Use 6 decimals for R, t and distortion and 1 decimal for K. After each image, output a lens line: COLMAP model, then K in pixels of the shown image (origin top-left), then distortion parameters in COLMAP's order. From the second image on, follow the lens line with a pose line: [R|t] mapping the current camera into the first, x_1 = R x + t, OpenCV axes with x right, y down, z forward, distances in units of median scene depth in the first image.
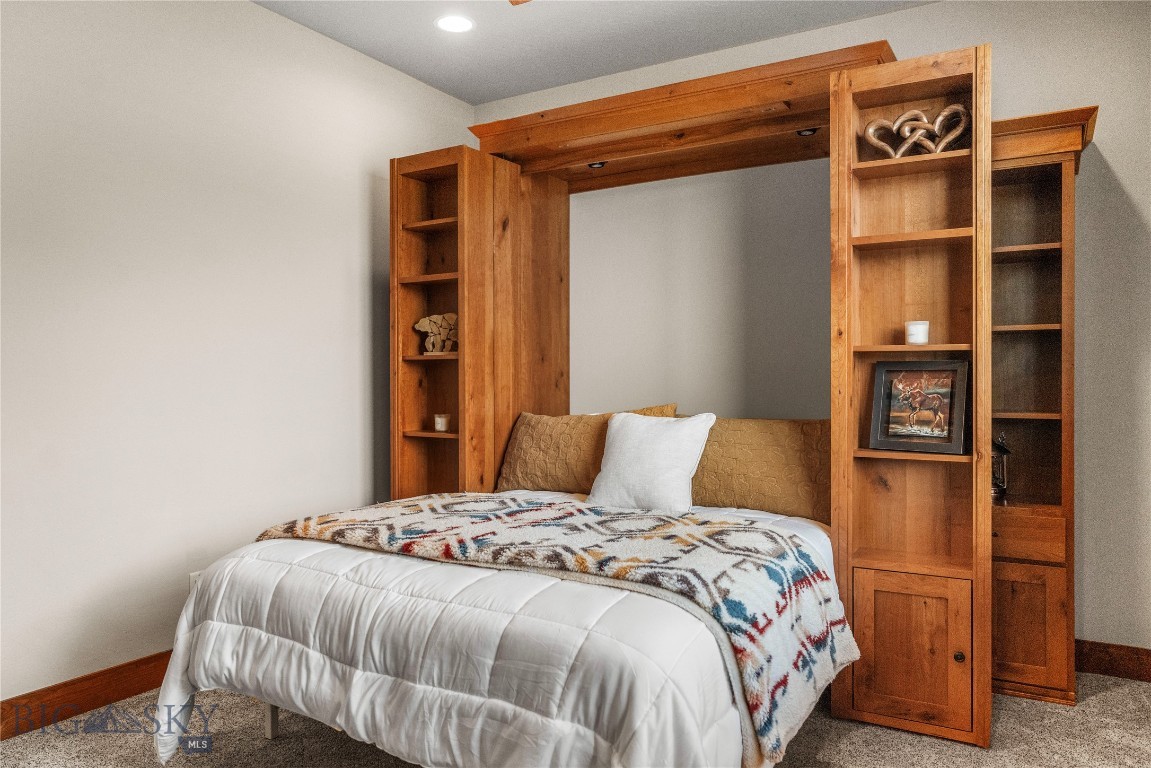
lens RADIAL K [[791.6, 0, 551.0], [0, 791.6, 384.5], [0, 0, 1]] dist [-0.012374, 0.008352]
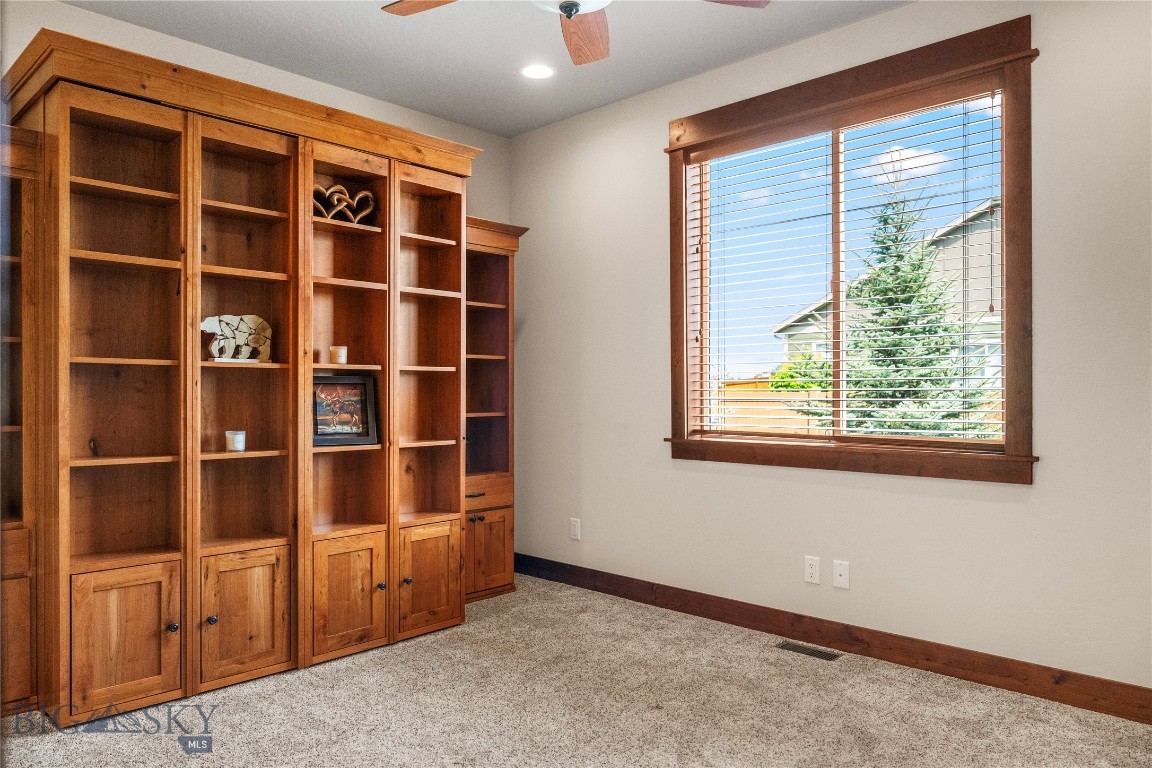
lens RADIAL K [[792.3, 0, 568.1], [0, 792.3, 406.9], [0, 0, 1]] dist [-0.012374, 0.008352]
pose [[0.222561, -0.018050, 0.974752, -0.750011], [0.009262, 0.999823, 0.016400, 0.003046], [-0.974875, 0.005379, 0.222689, 0.339592]]
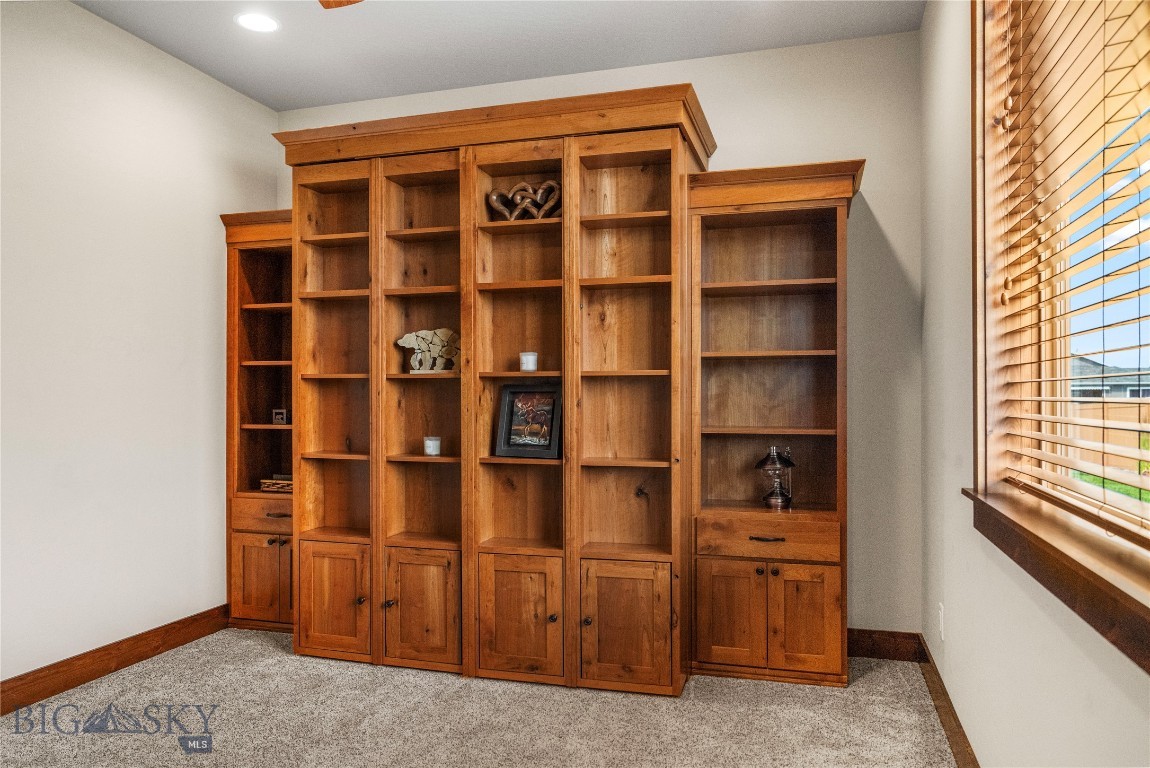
lens RADIAL K [[791.0, 0, 570.5], [0, 791.0, 407.8], [0, 0, 1]] dist [-0.012374, 0.008352]
pose [[0.968958, -0.003416, 0.247202, 0.222099], [0.002486, 0.999989, 0.004074, 0.002157], [-0.247213, -0.003333, 0.968955, -0.225192]]
